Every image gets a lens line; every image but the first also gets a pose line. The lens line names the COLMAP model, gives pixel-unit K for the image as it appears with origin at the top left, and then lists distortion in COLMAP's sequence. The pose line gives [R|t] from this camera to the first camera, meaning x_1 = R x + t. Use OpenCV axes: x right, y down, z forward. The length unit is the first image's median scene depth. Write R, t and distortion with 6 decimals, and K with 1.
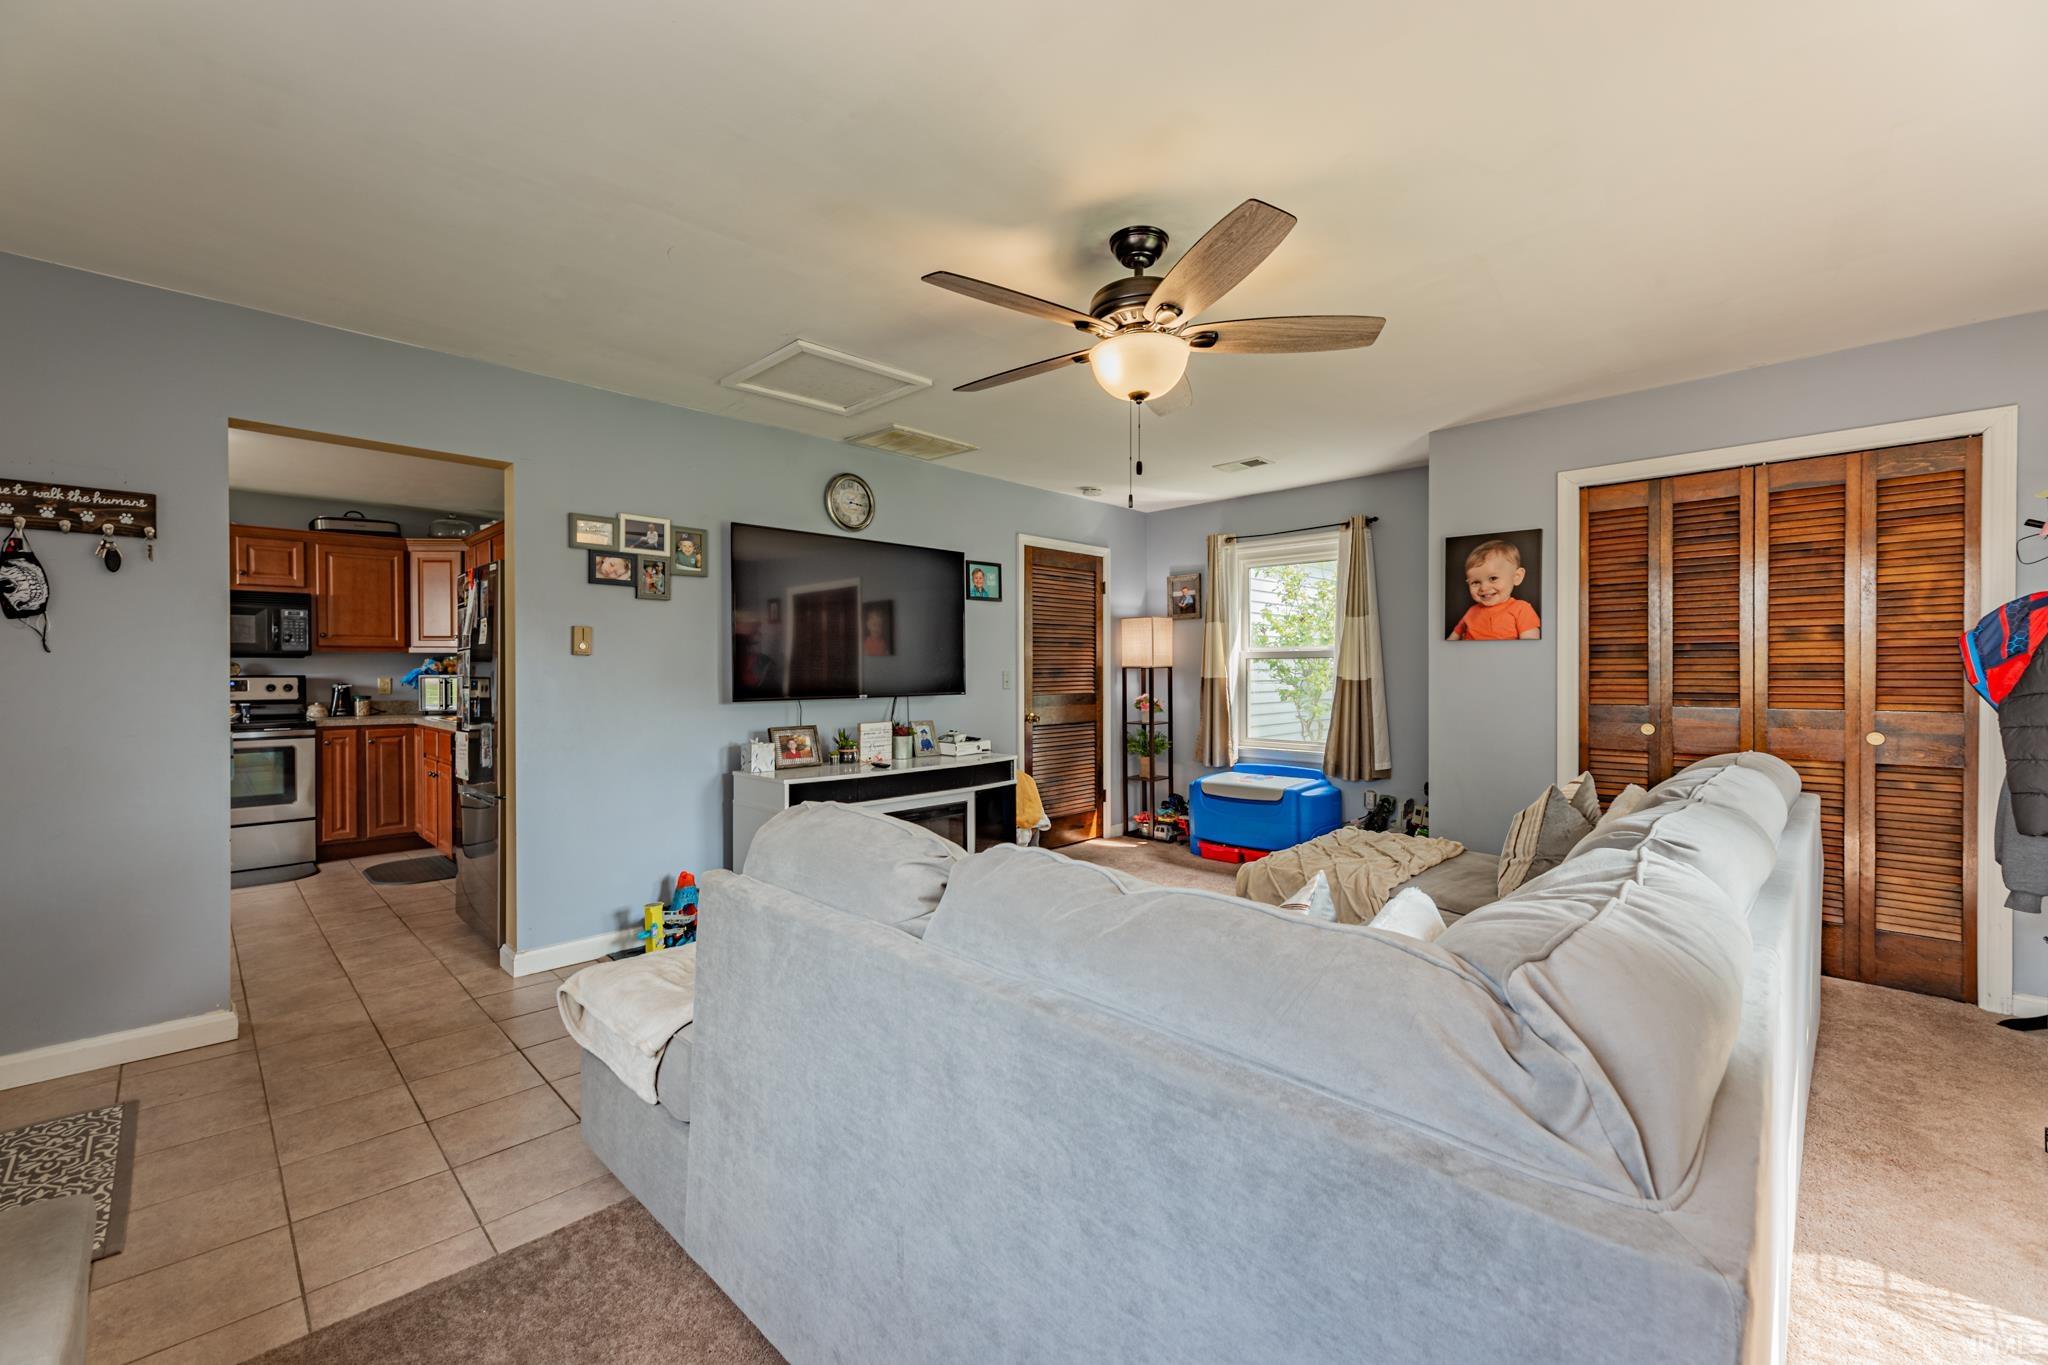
lens RADIAL K [[836.4, 0, 1028.6], [0, 836.4, 680.2], [0, 0, 1]] dist [-0.001143, 0.002204]
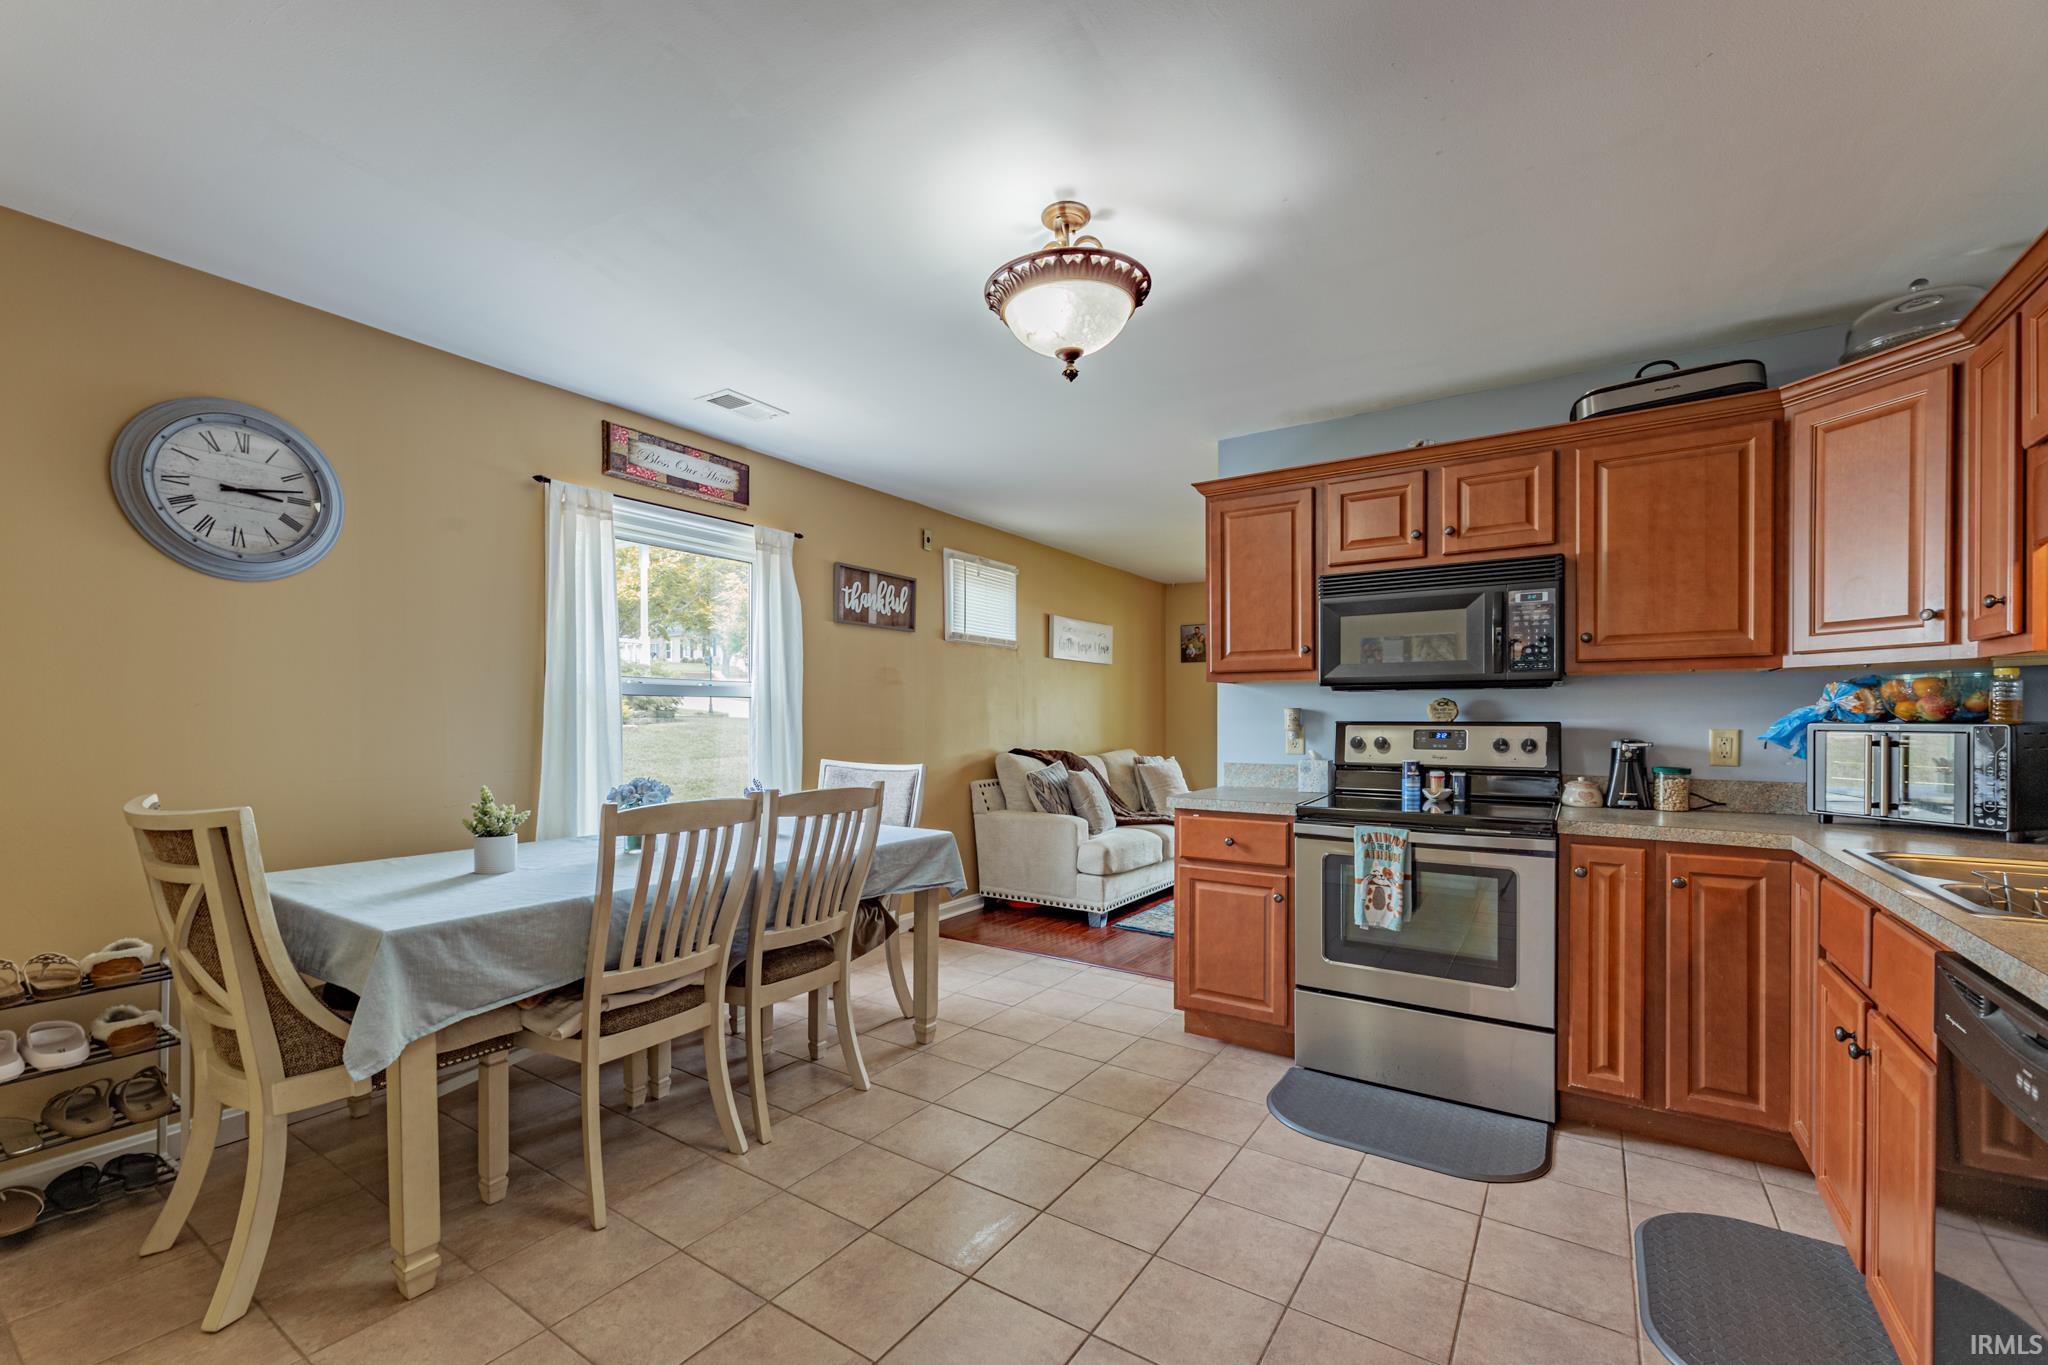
lens RADIAL K [[836.4, 0, 1027.9], [0, 836.4, 723.3], [0, 0, 1]] dist [-0.001143, 0.002204]
pose [[0.177482, 0.007419, -0.984096, -0.424574], [-0.011279, 0.999921, 0.005505, -0.004397], [0.984059, 0.010122, 0.177552, 0.593965]]
